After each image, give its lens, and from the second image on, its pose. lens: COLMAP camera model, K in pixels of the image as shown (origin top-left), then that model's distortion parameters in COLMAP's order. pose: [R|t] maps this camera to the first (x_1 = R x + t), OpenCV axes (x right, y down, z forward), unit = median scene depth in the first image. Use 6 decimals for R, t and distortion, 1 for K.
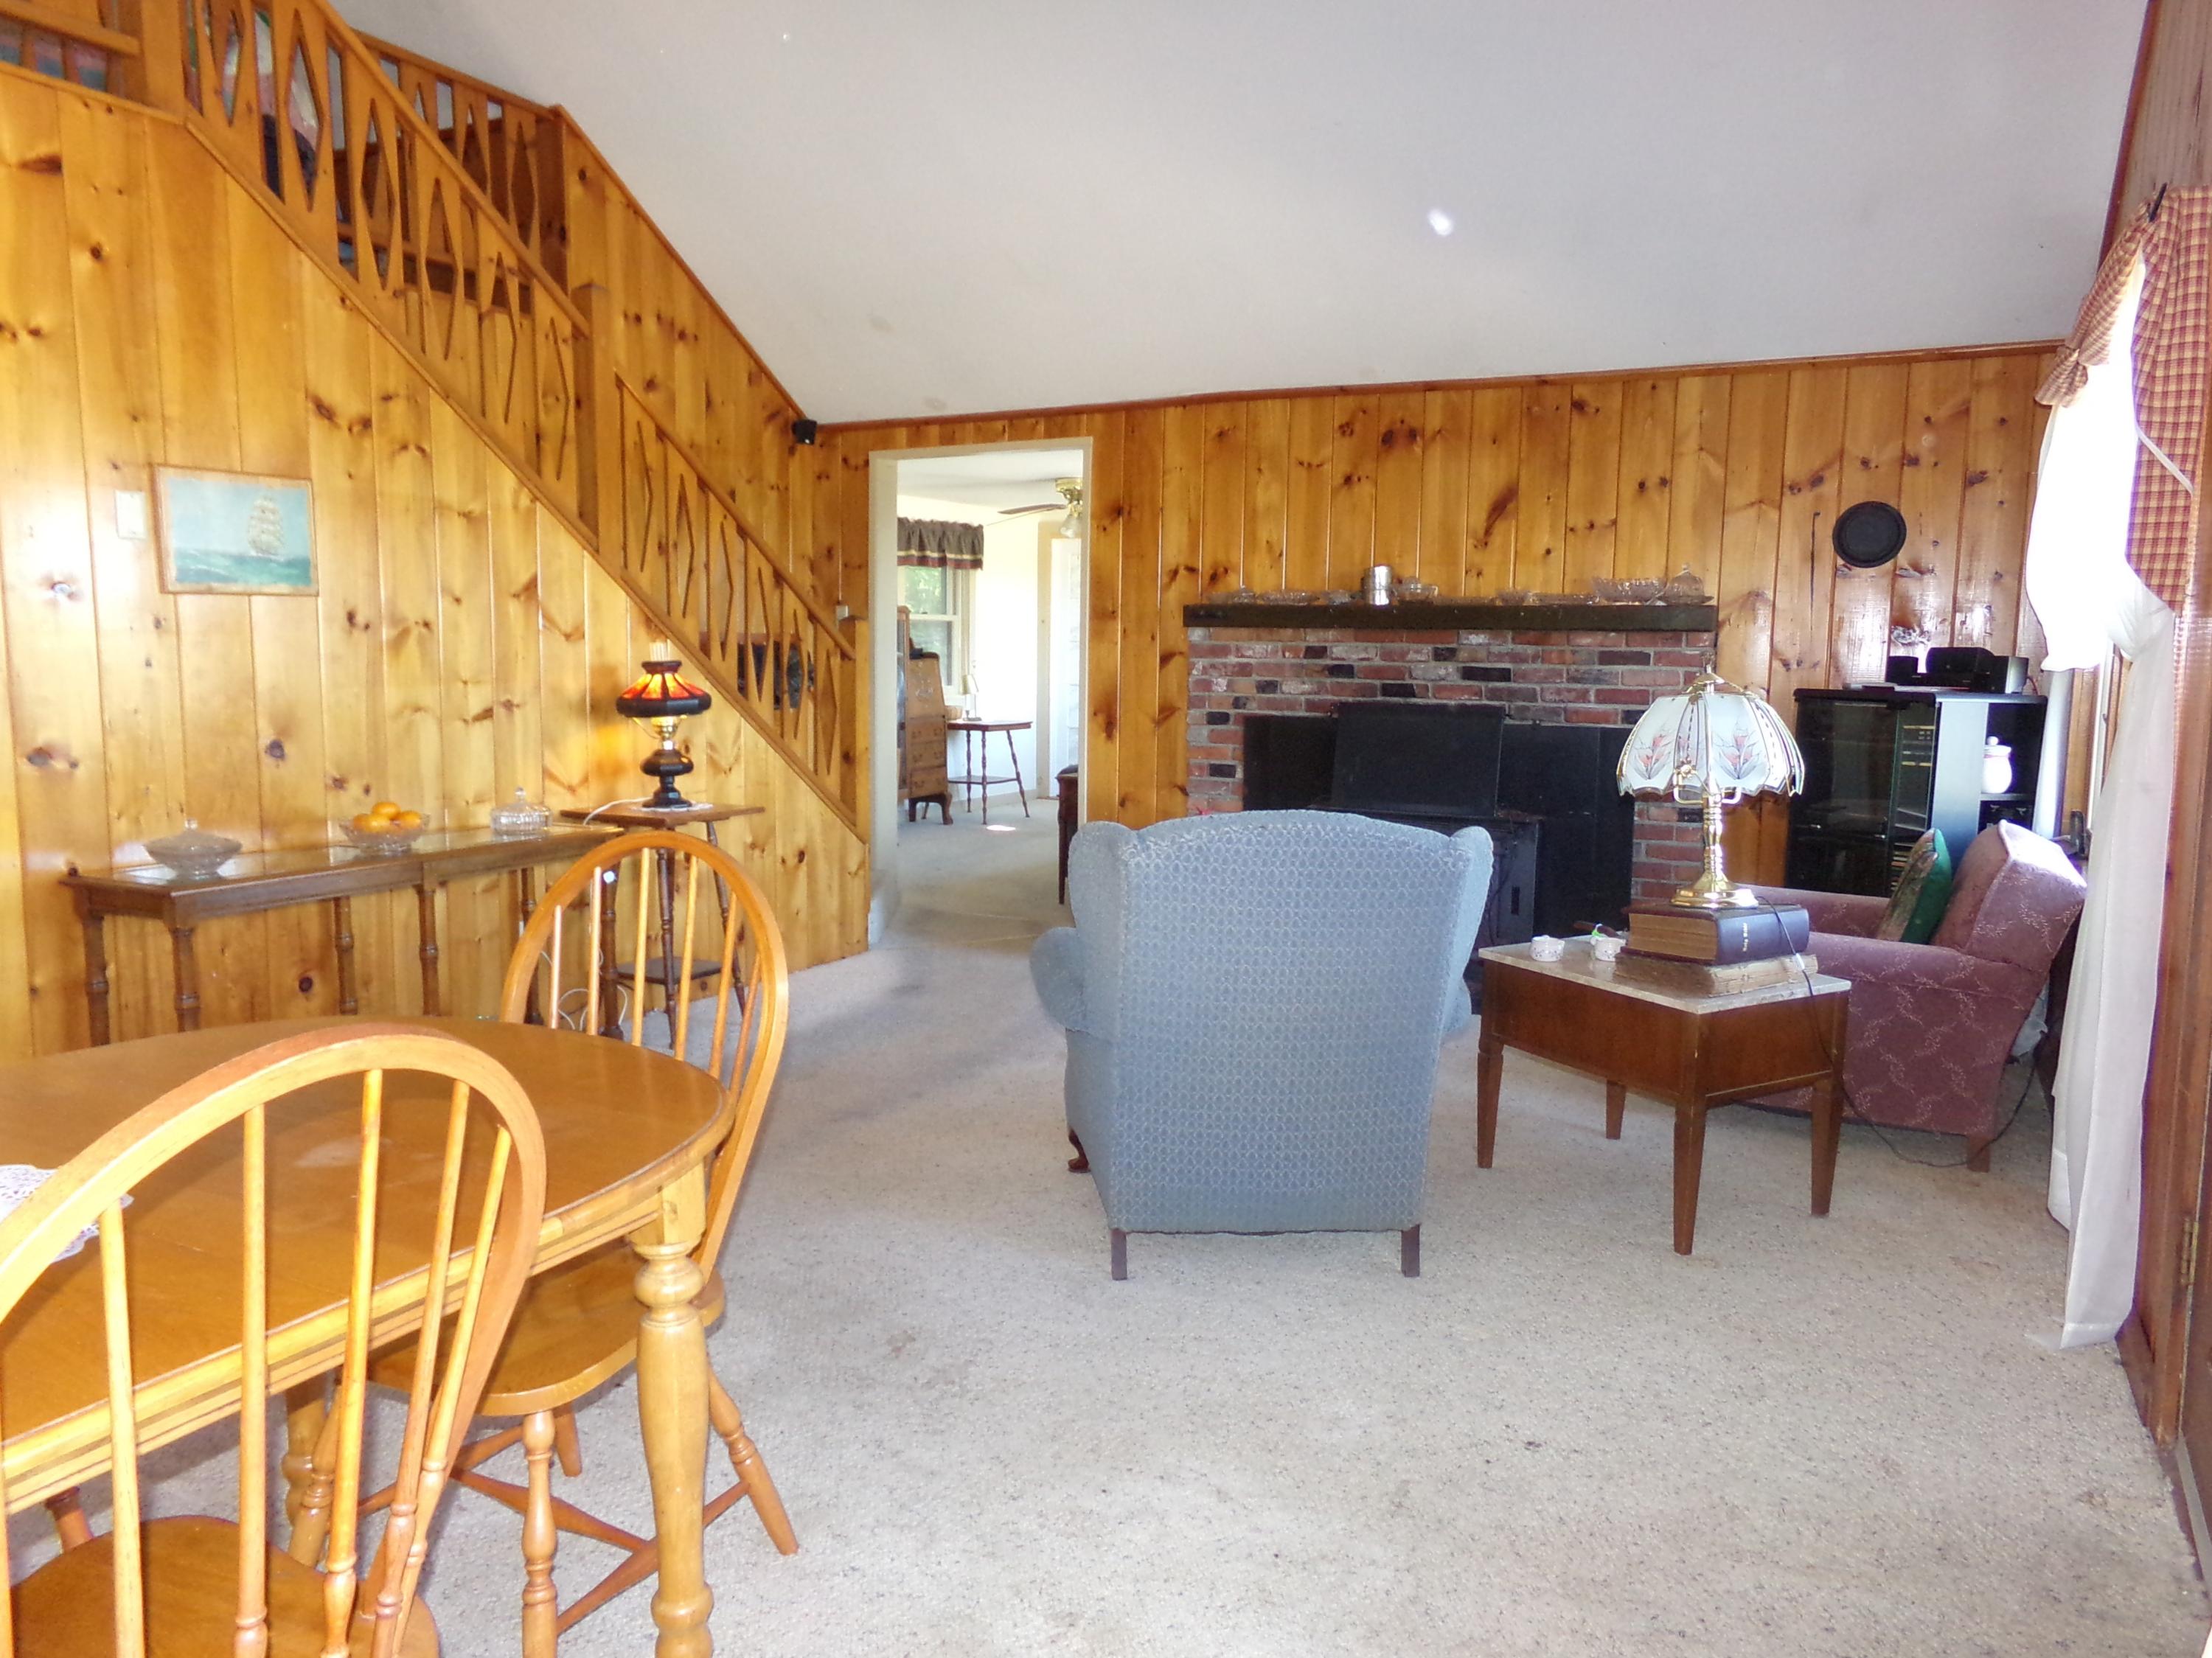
lens RADIAL K [[1495.3, 0, 1106.0], [0, 1495.3, 829.0], [0, 0, 1]] dist [0.003054, 0.003224]
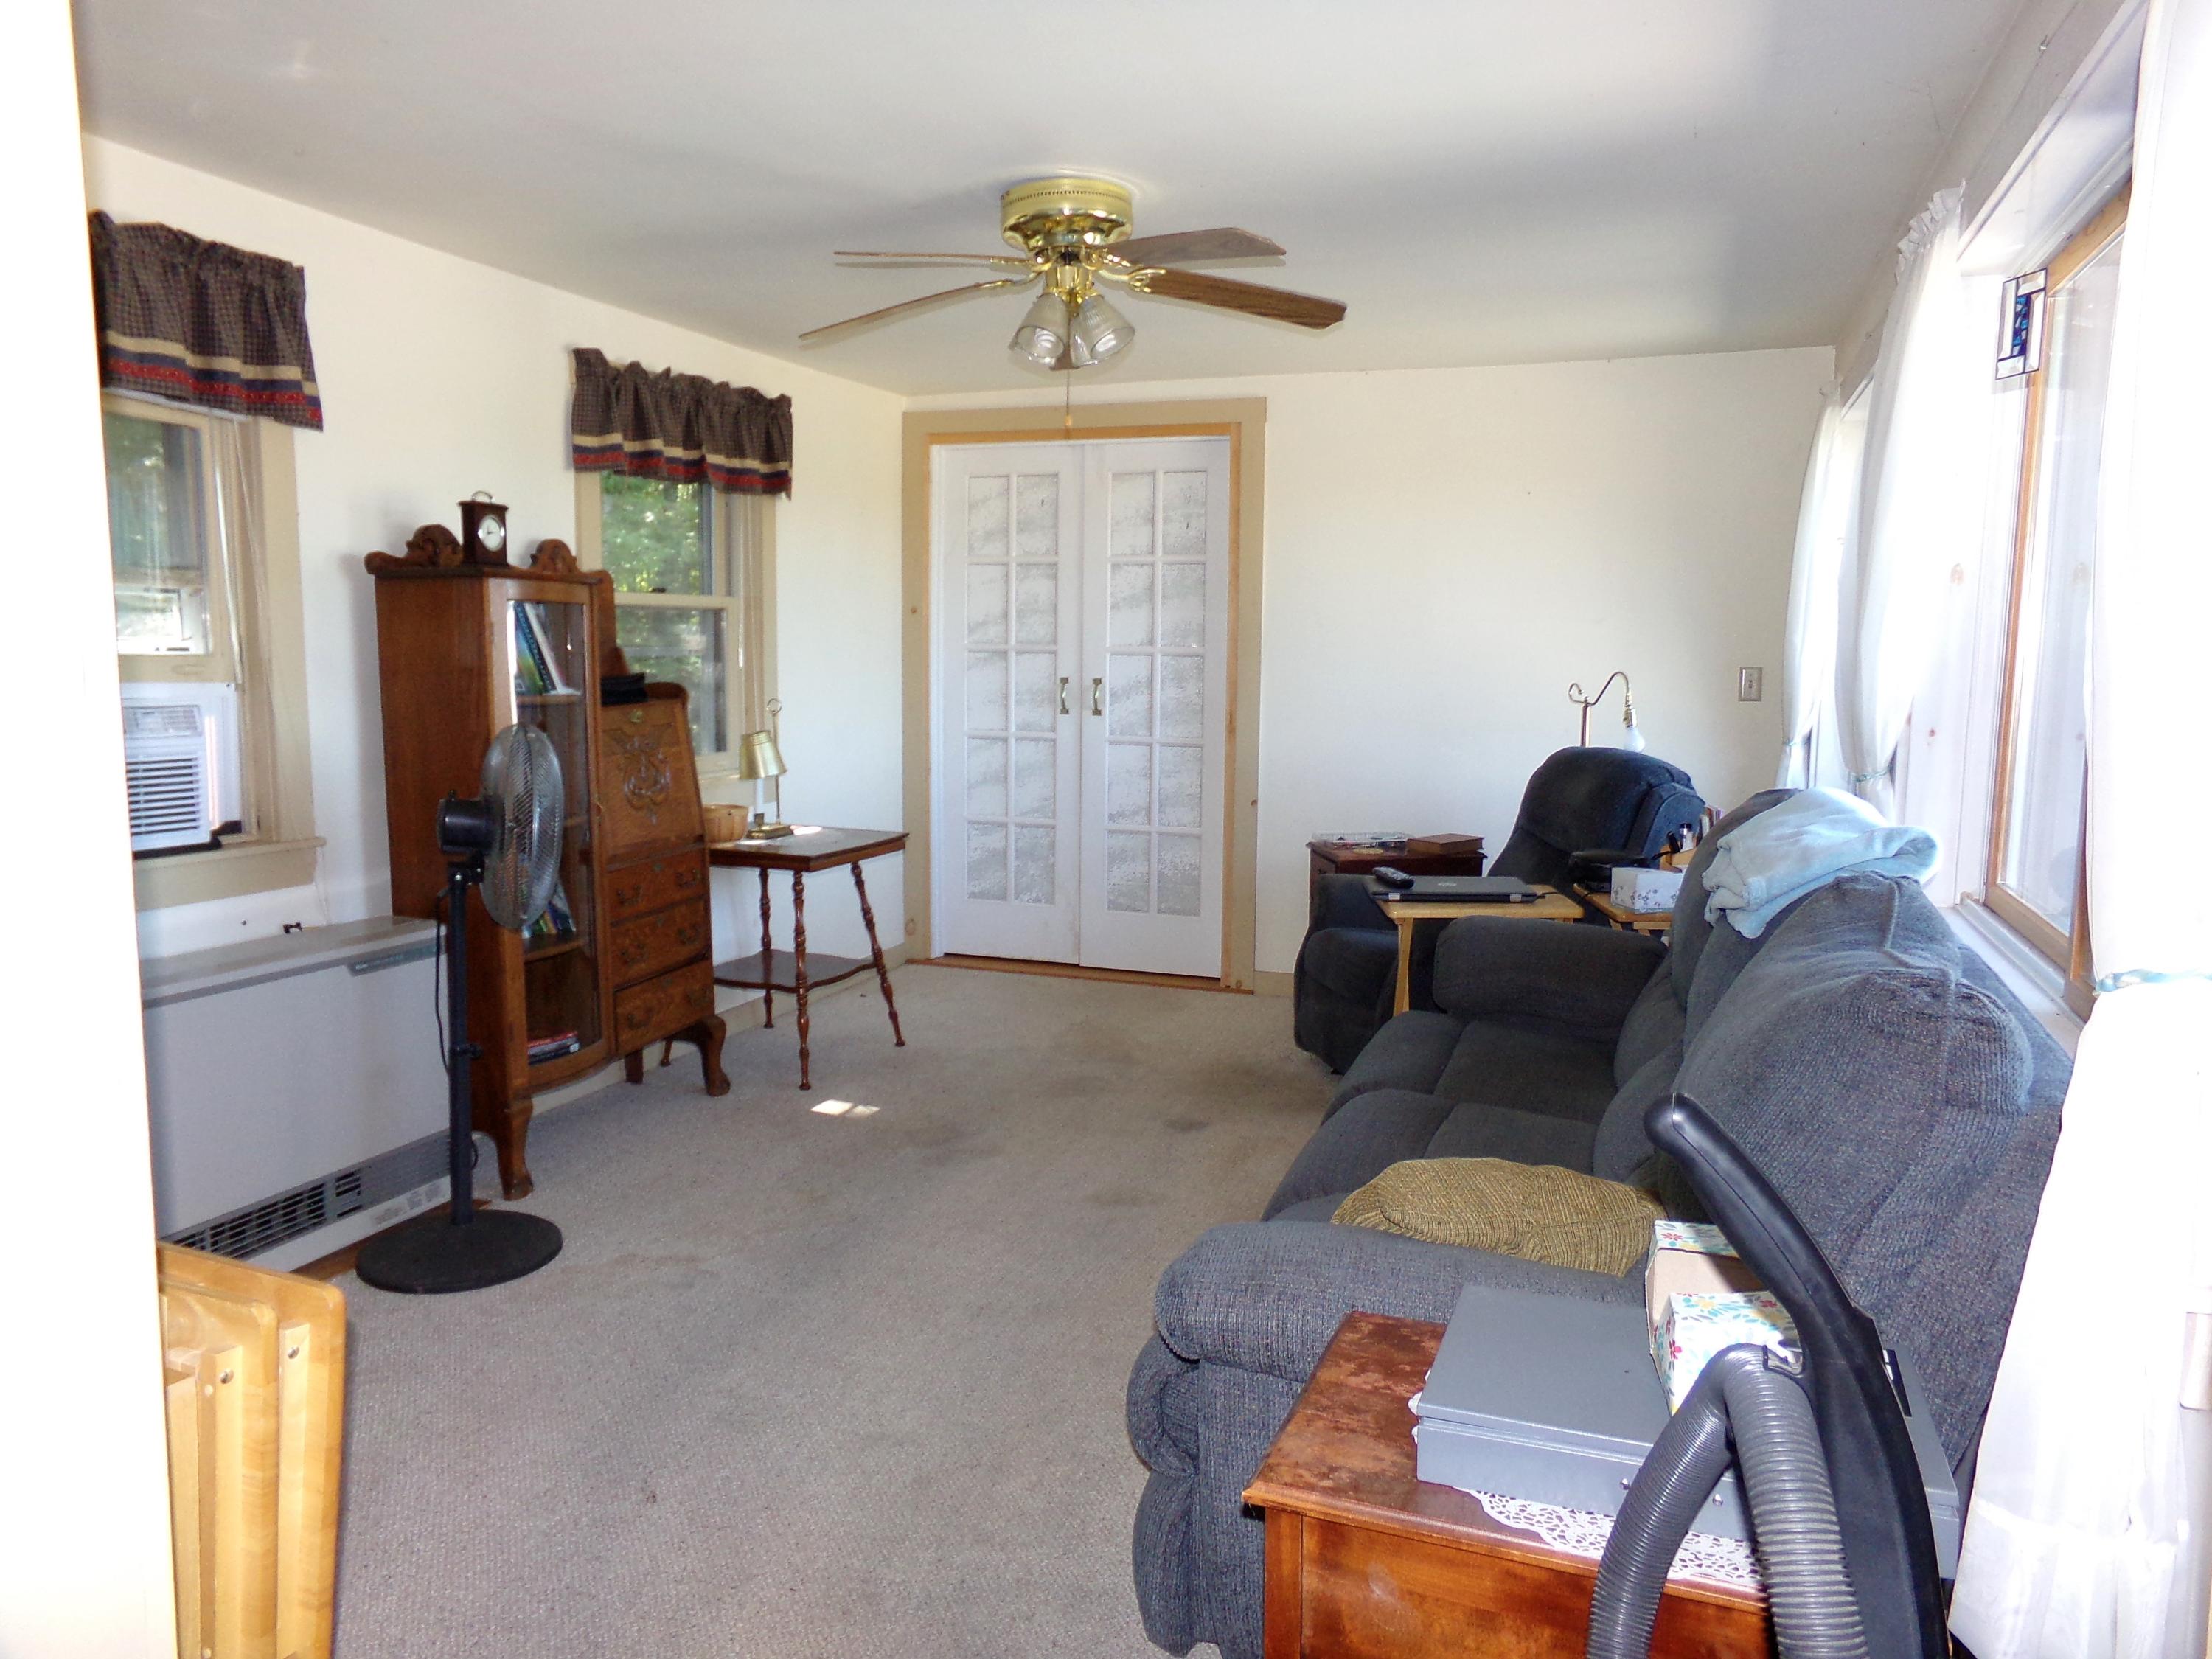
lens RADIAL K [[1495.5, 0, 1106.0], [0, 1495.5, 829.5], [0, 0, 1]] dist [0.003054, 0.003224]
pose [[0.991951, -0.012915, 0.125959, -0.074837], [0.012411, 0.999912, 0.004786, -0.118992], [-0.126009, -0.003184, 0.992024, 0.874200]]
